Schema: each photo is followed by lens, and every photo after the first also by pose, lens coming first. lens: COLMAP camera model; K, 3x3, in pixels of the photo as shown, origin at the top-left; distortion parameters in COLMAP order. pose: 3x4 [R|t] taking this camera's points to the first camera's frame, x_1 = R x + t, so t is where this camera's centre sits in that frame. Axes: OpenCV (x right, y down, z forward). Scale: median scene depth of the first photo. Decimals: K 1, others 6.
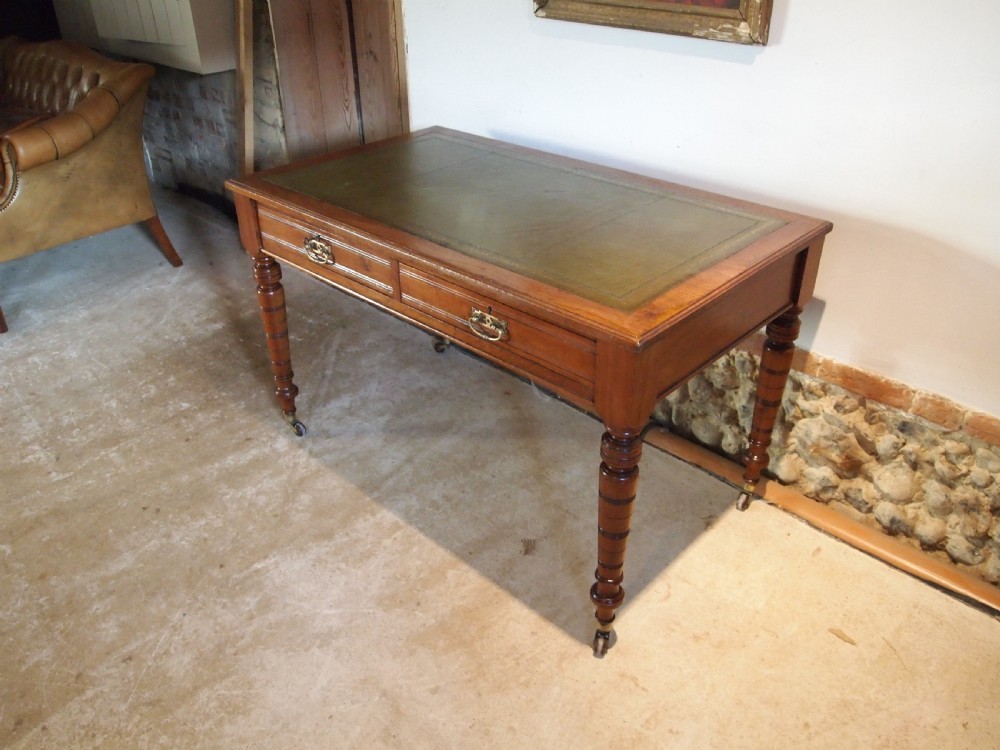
lens RADIAL K [[801.3, 0, 495.9], [0, 801.3, 377.8], [0, 0, 1]] dist [-0.045509, 0.000051]
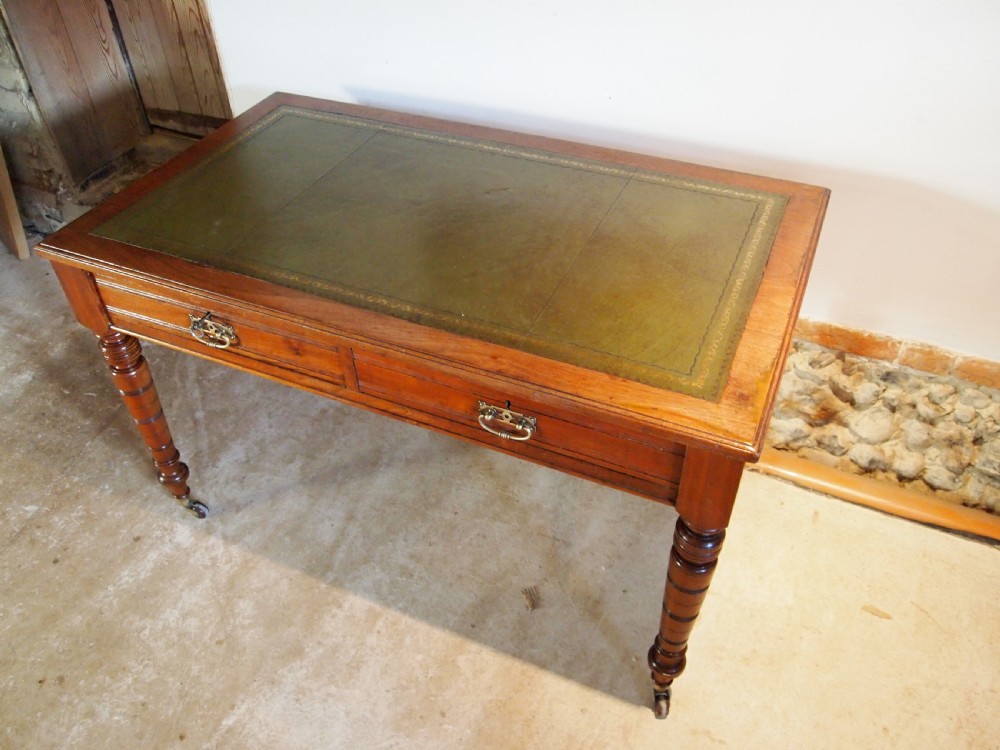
lens RADIAL K [[801.3, 0, 495.9], [0, 801.3, 377.8], [0, 0, 1]] dist [-0.045509, 0.000051]
pose [[0.943226, -0.229246, 0.240355, -0.151291], [0.182781, 0.962454, 0.200682, -0.203200], [-0.277336, -0.145356, 0.949714, 0.211356]]
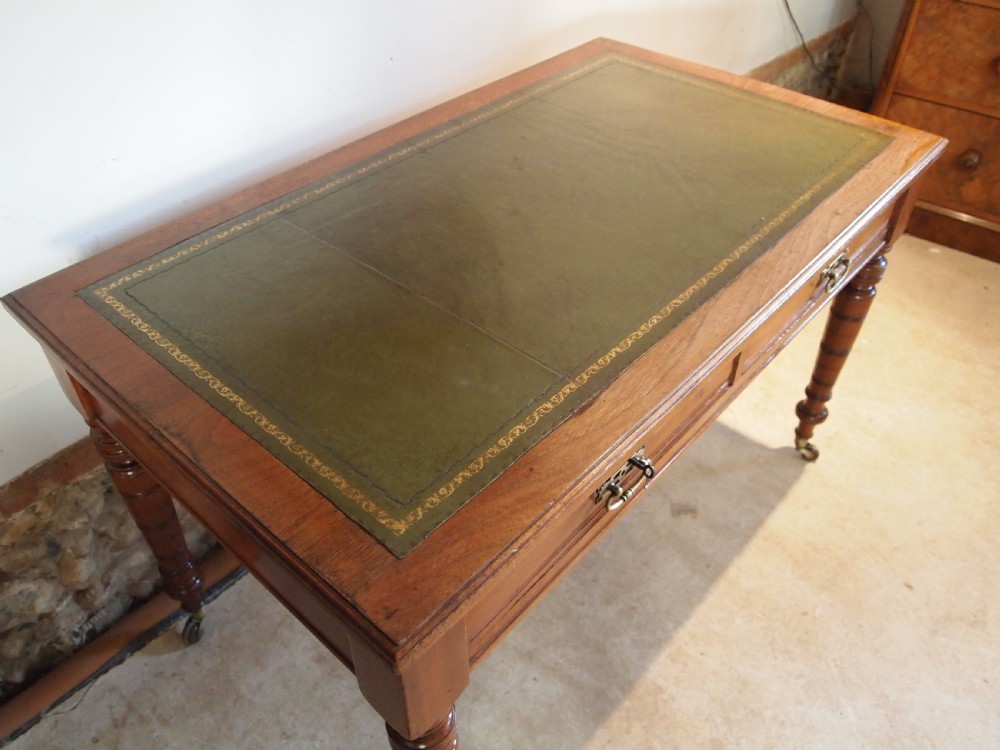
lens RADIAL K [[794.9, 0, 498.7], [0, 794.9, 377.2], [0, 0, 1]] dist [-0.047221, 0.001071]
pose [[-0.033171, -0.656871, 0.753273, -0.501737], [0.520261, 0.632175, 0.574181, -0.475851], [-0.853363, 0.410945, 0.320774, 0.830034]]
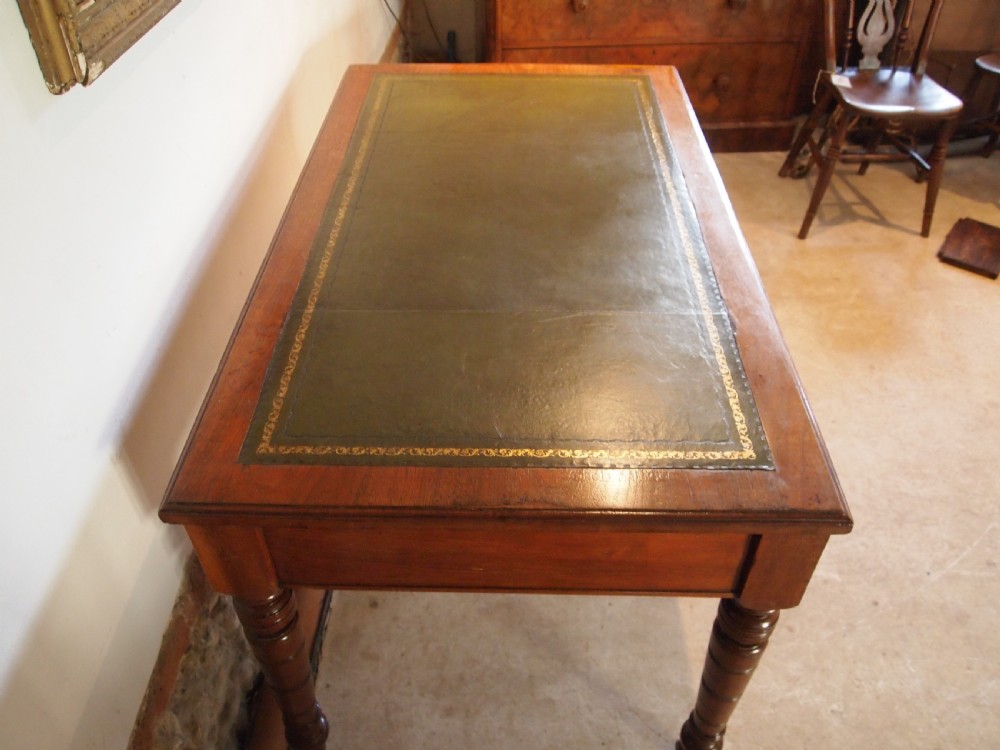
lens RADIAL K [[796.1, 0, 499.2], [0, 796.1, 378.7], [0, 0, 1]] dist [-0.047857, 0.000332]
pose [[-0.677095, -0.482530, 0.555615, -0.409984], [0.393294, 0.400866, 0.827421, -0.690751], [-0.621983, 0.778763, -0.081649, 1.098559]]
